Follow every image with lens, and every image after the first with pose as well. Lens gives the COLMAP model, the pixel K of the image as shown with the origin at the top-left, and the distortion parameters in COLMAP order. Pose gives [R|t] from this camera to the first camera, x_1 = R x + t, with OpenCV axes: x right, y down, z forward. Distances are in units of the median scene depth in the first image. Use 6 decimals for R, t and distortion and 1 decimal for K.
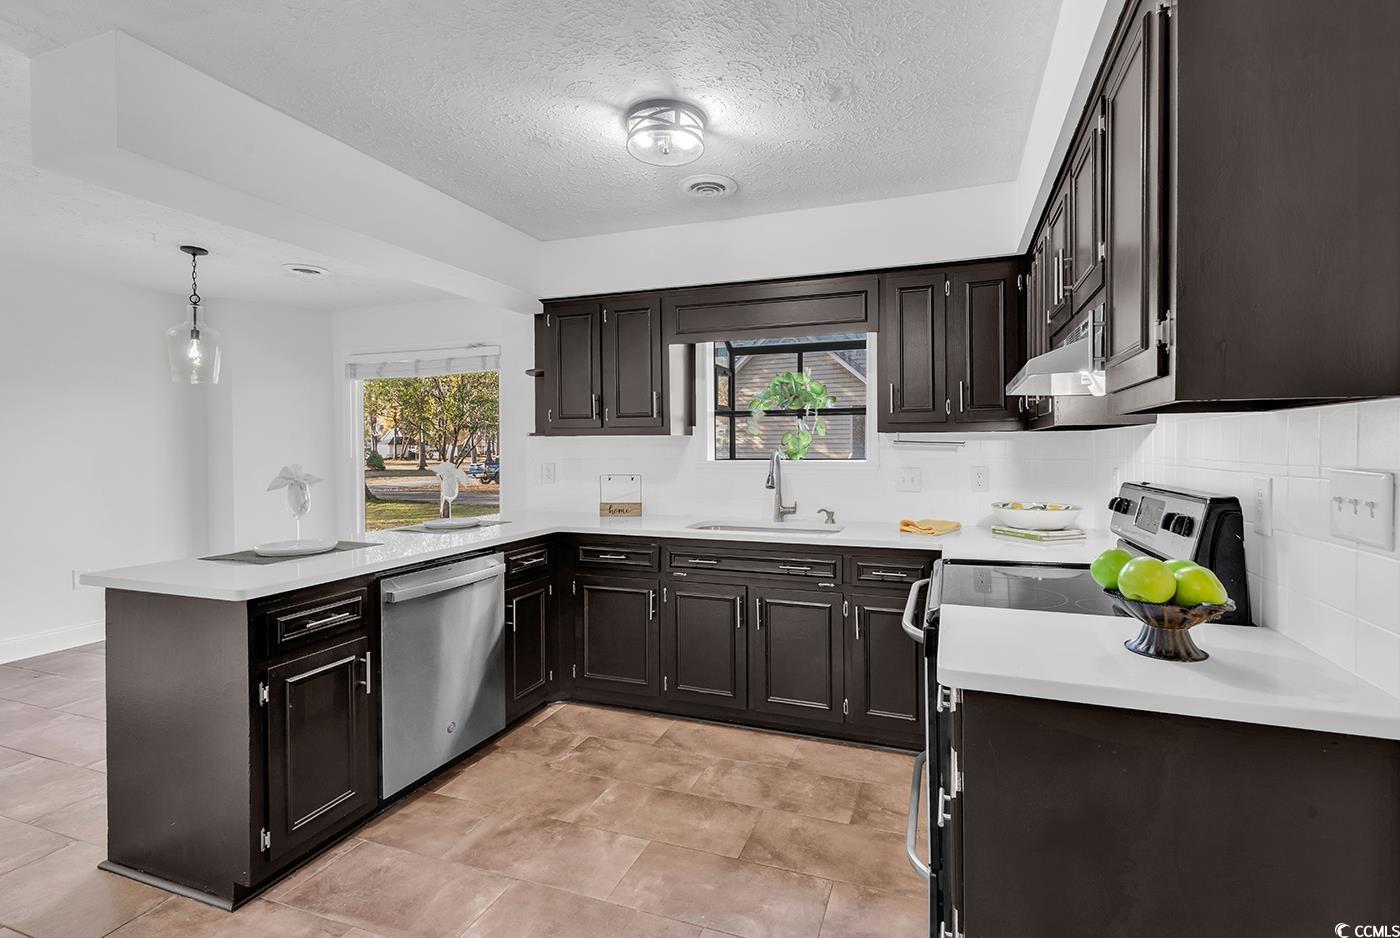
lens RADIAL K [[638.4, 0, 707.1], [0, 638.4, 444.9], [0, 0, 1]] dist [0.002791, 0.000057]
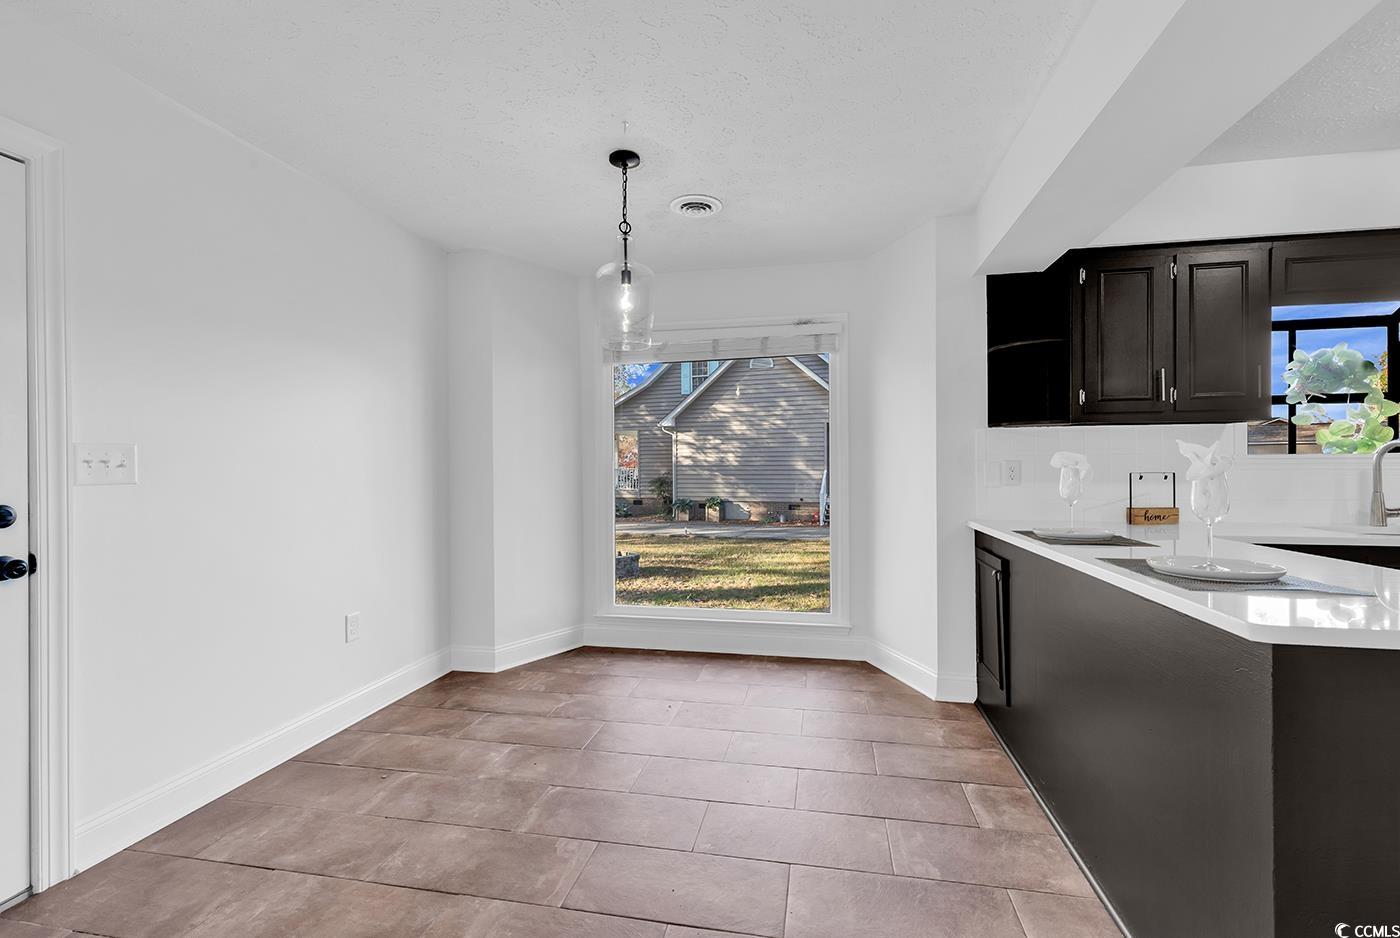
lens RADIAL K [[625.3, 0, 706.0], [0, 625.3, 456.9], [0, 0, 1]] dist [0.006048, 0.000079]
pose [[0.990103, 0.001892, 0.140328, -0.788132], [-0.000122, 0.999920, -0.012619, 0.036728], [-0.140340, 0.012477, 0.990025, 0.291533]]
